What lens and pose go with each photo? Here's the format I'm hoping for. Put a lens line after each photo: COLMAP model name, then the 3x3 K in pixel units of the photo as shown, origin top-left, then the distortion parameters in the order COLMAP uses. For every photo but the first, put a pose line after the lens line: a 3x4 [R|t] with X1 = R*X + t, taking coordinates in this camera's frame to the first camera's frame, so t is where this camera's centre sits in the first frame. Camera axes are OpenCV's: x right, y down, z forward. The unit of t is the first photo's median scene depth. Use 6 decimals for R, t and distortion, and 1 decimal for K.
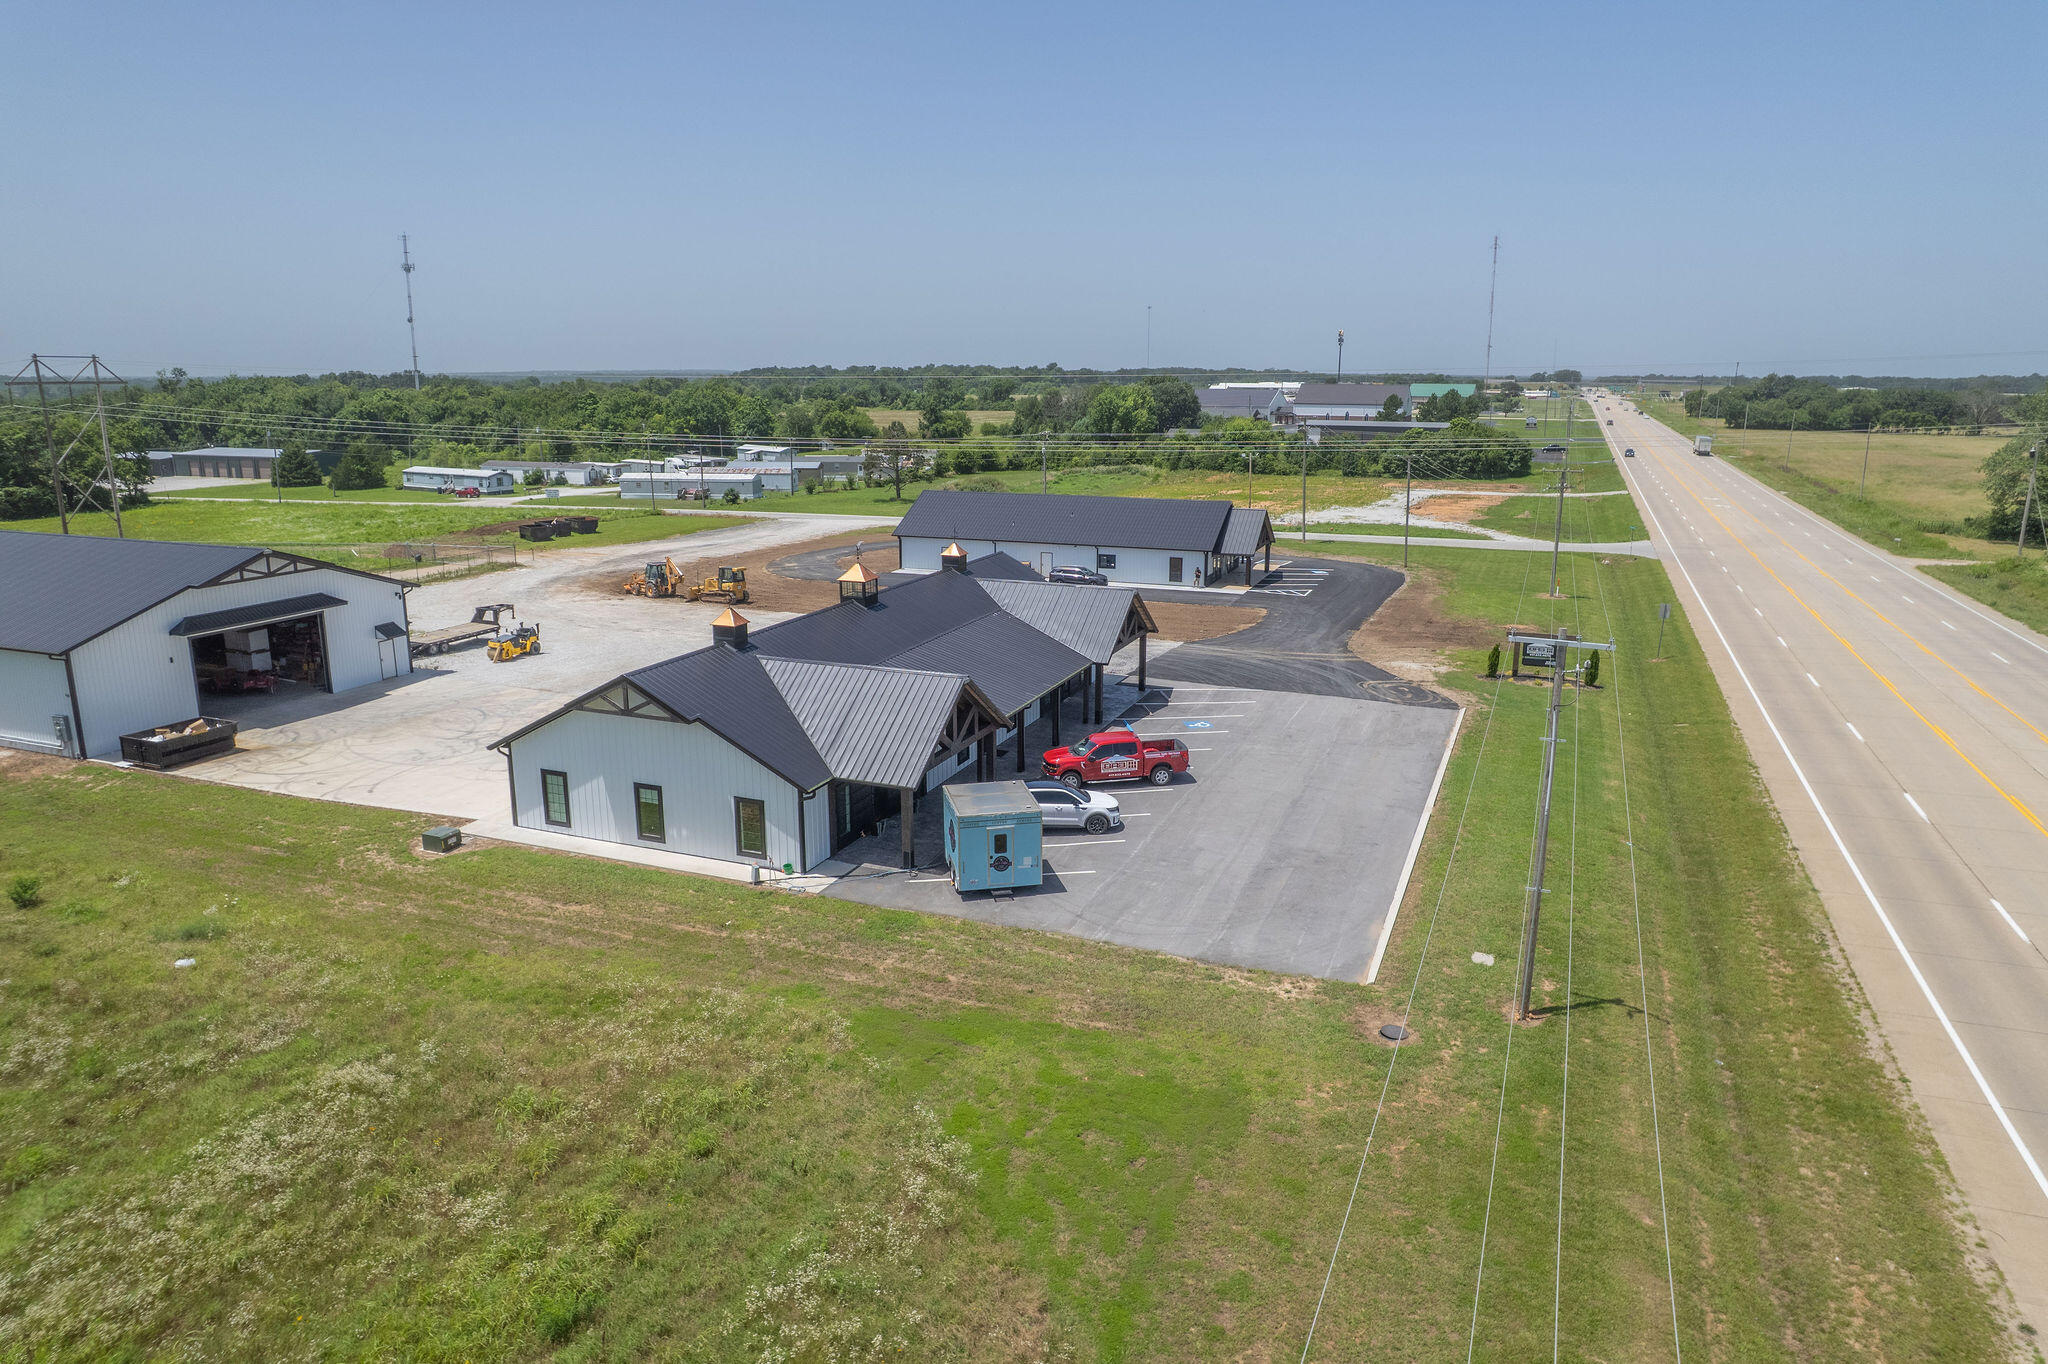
lens RADIAL K [[1323.2, 0, 1020.3], [0, 1323.2, 677.6], [0, 0, 1]] dist [-0.074468, 0.064981]
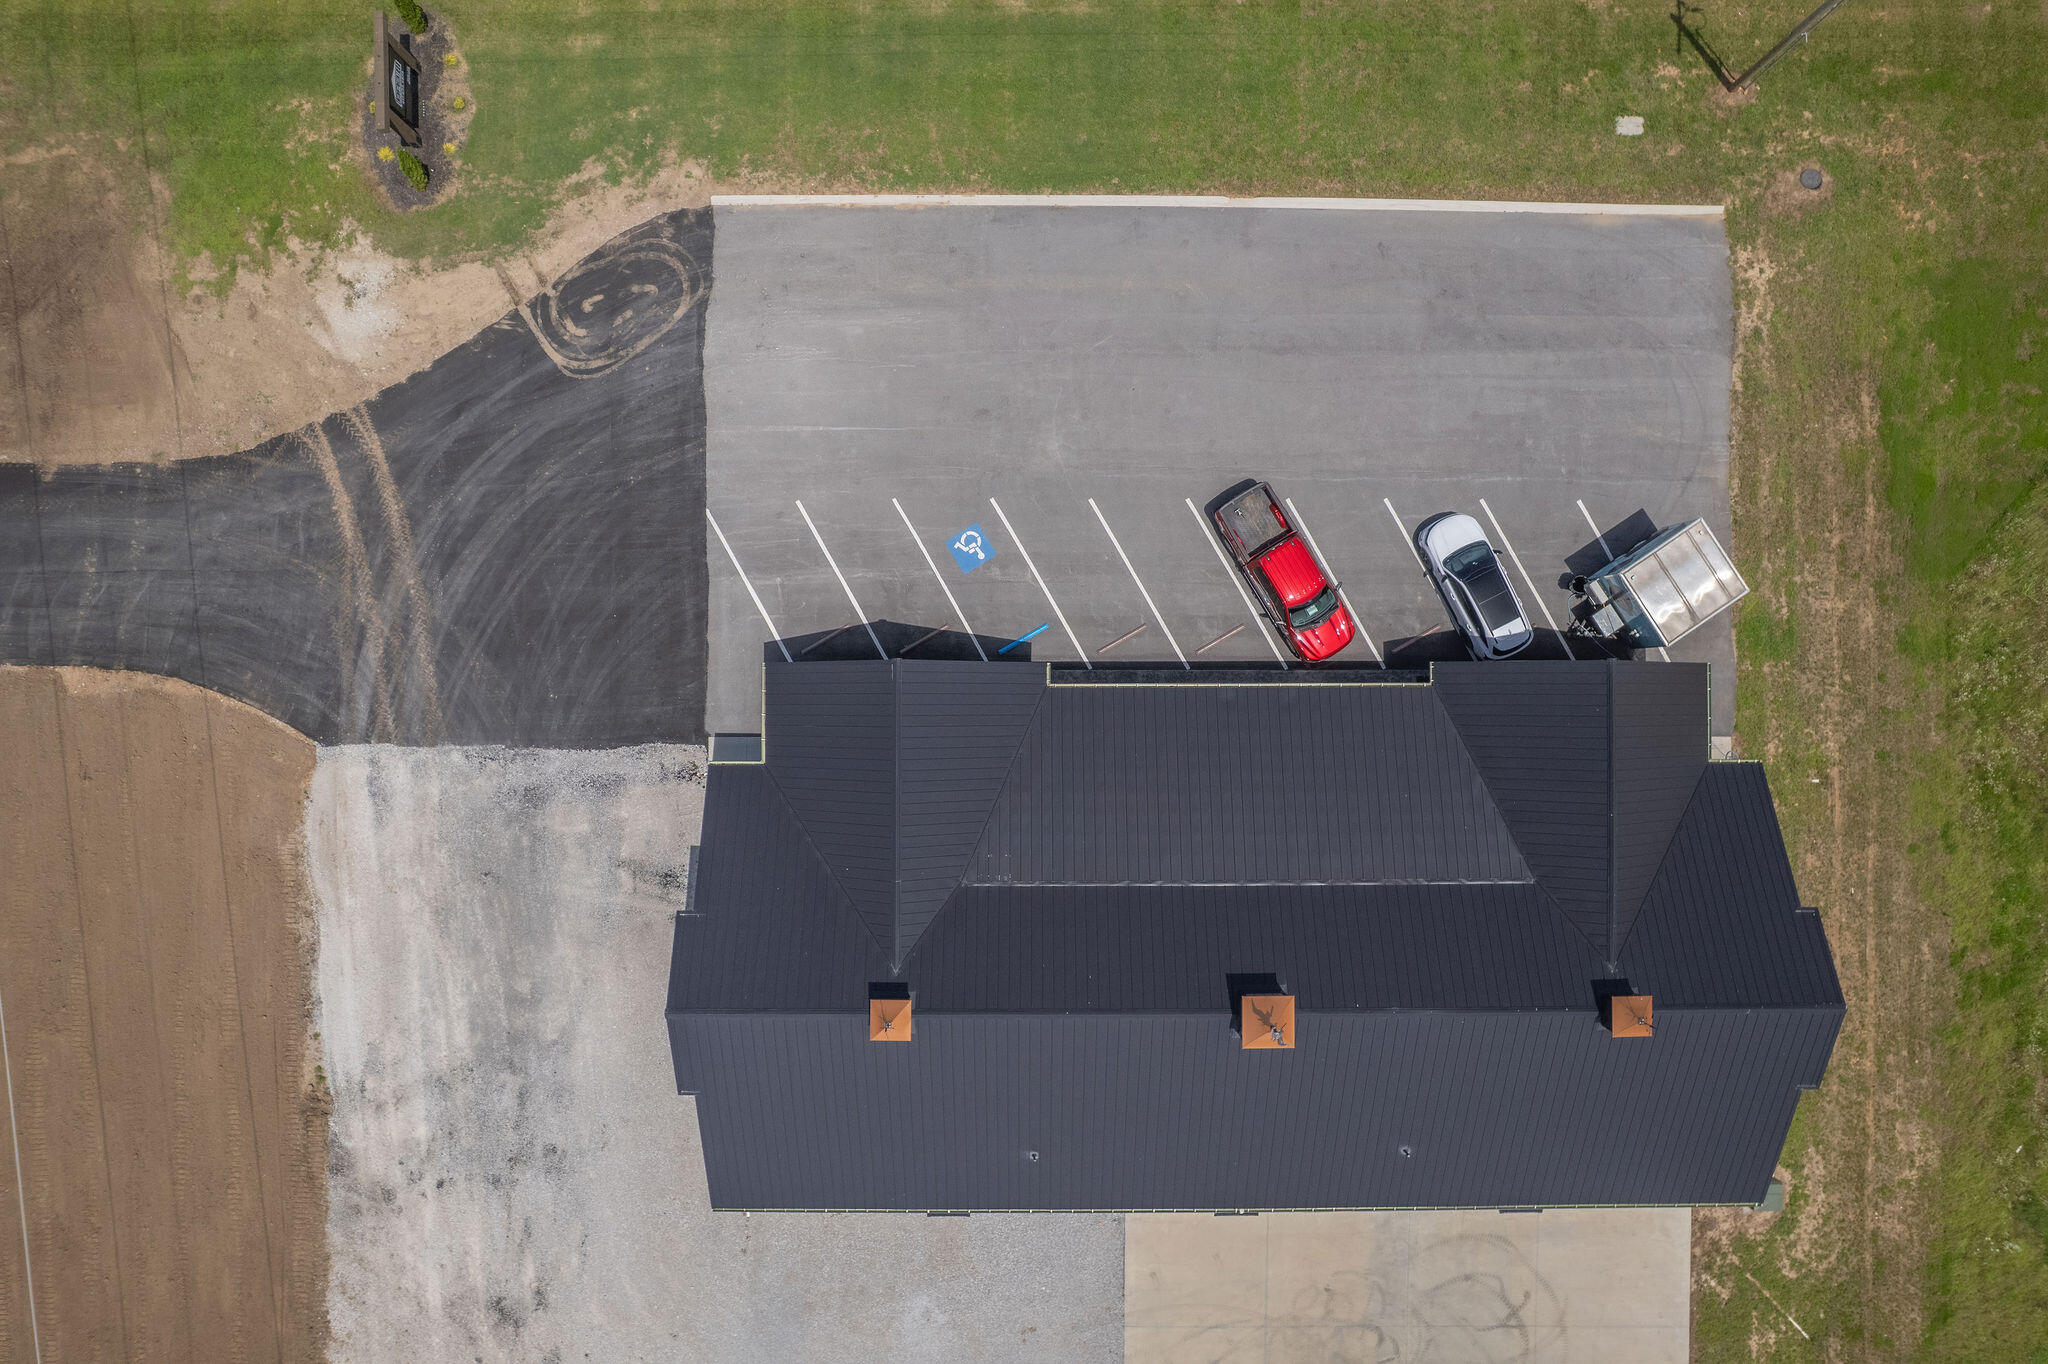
lens RADIAL K [[1312.5, 0, 1019.2], [0, 1312.5, 677.0], [0, 0, 1]] dist [-0.084349, 0.078067]
pose [[-0.374125, -0.927334, 0.009002, 0.076230], [0.210335, -0.075395, 0.974718, -0.813427], [-0.903211, 0.366560, 0.223258, 1.115087]]
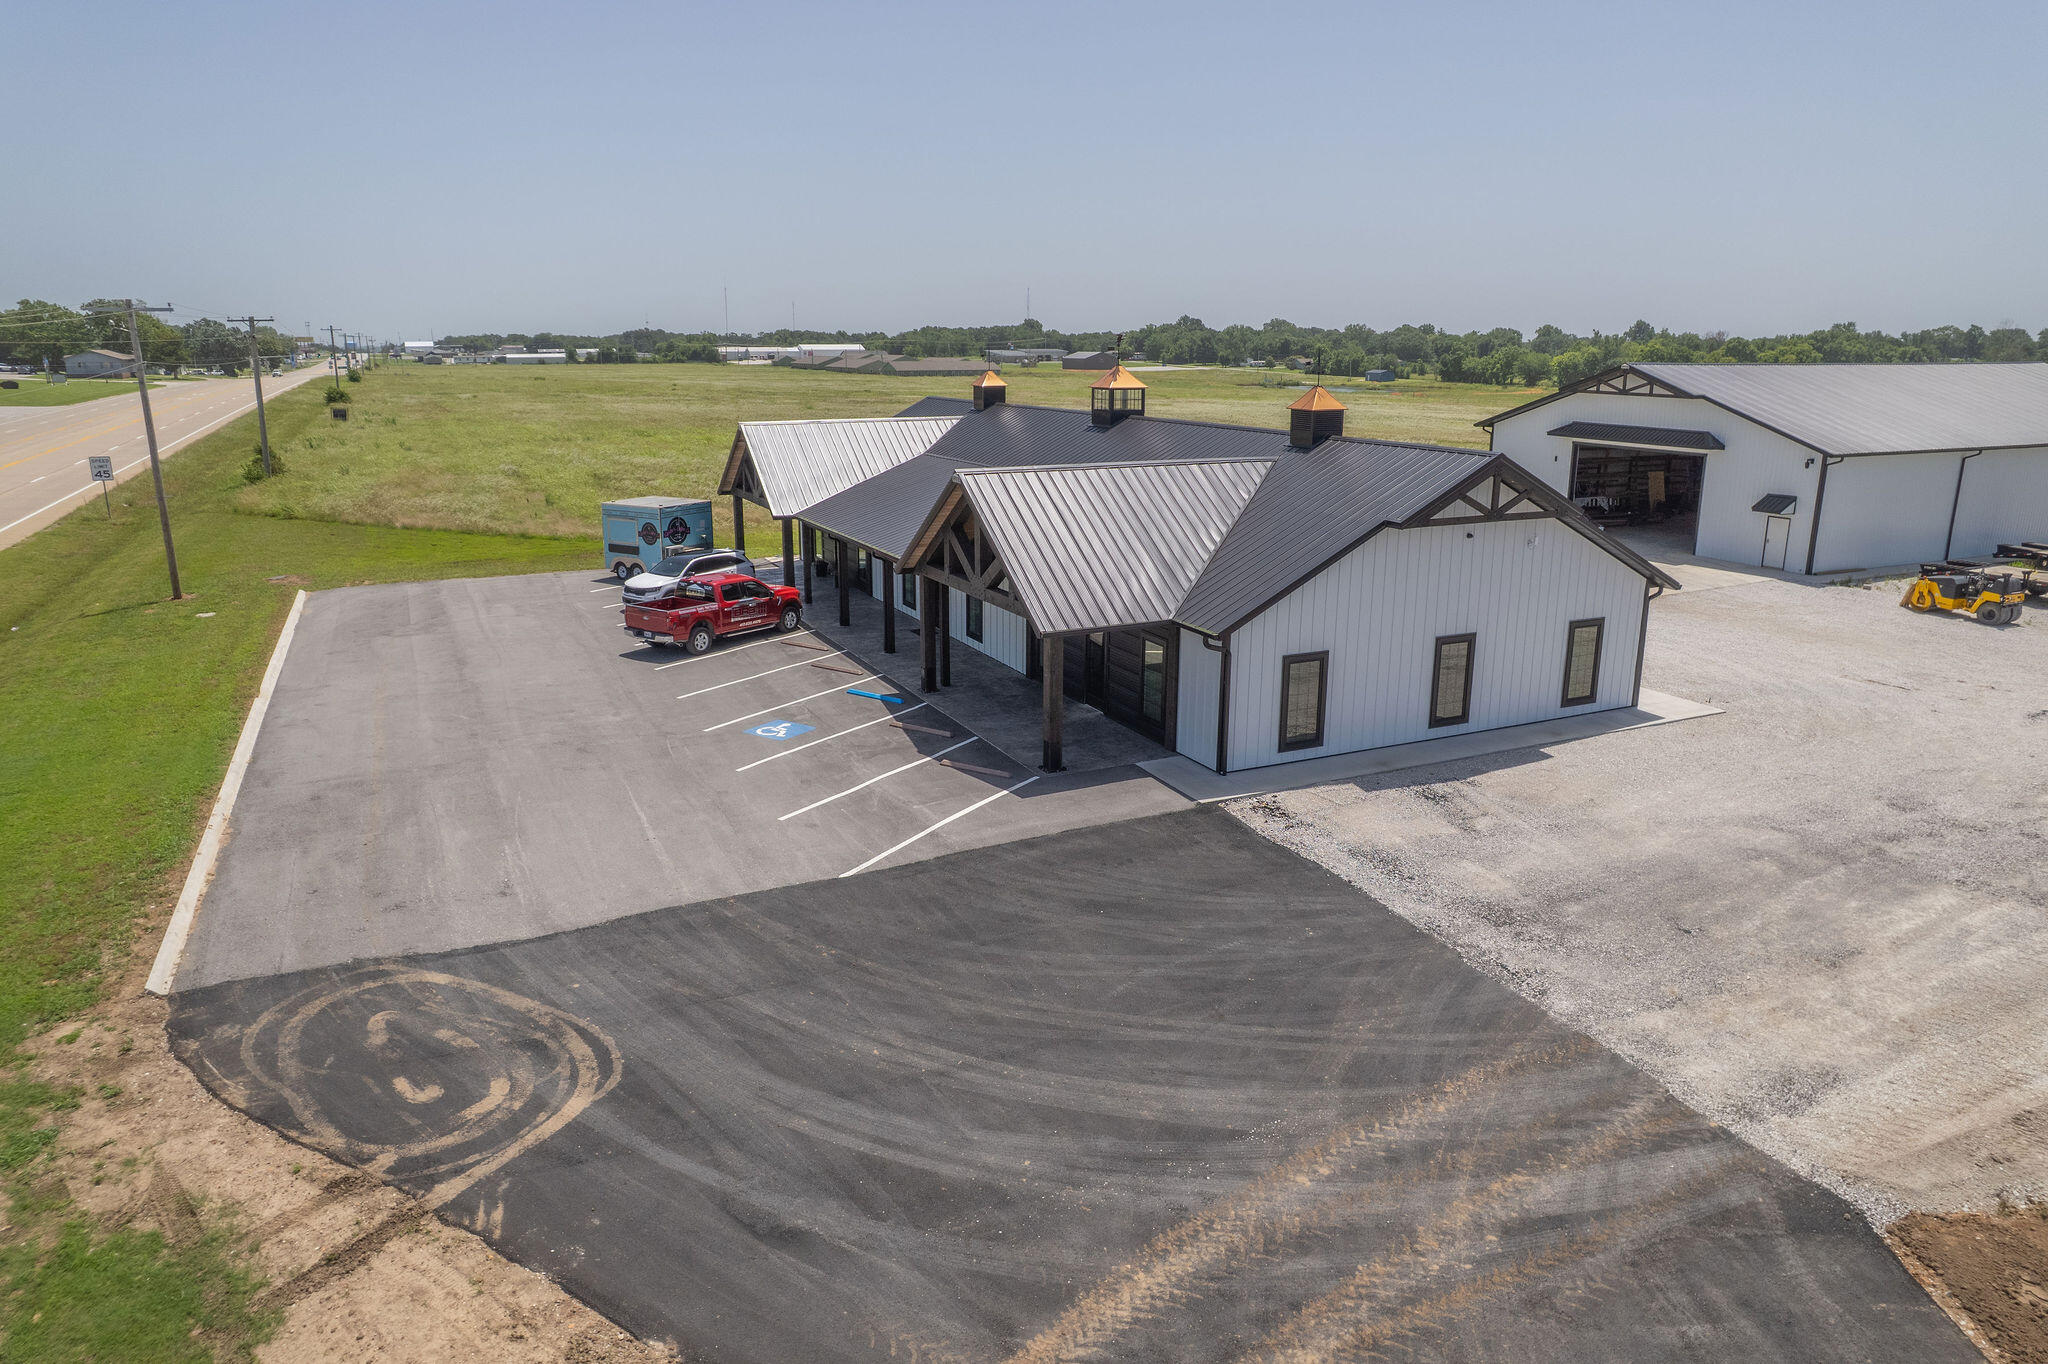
lens RADIAL K [[1323.2, 0, 1020.3], [0, 1323.2, 677.6], [0, 0, 1]] dist [-0.074468, 0.064981]
pose [[-0.678757, 0.179333, -0.712129, 0.549536], [-0.169028, 0.905536, 0.389146, -0.245847], [0.714645, 0.384505, -0.584327, 1.757709]]
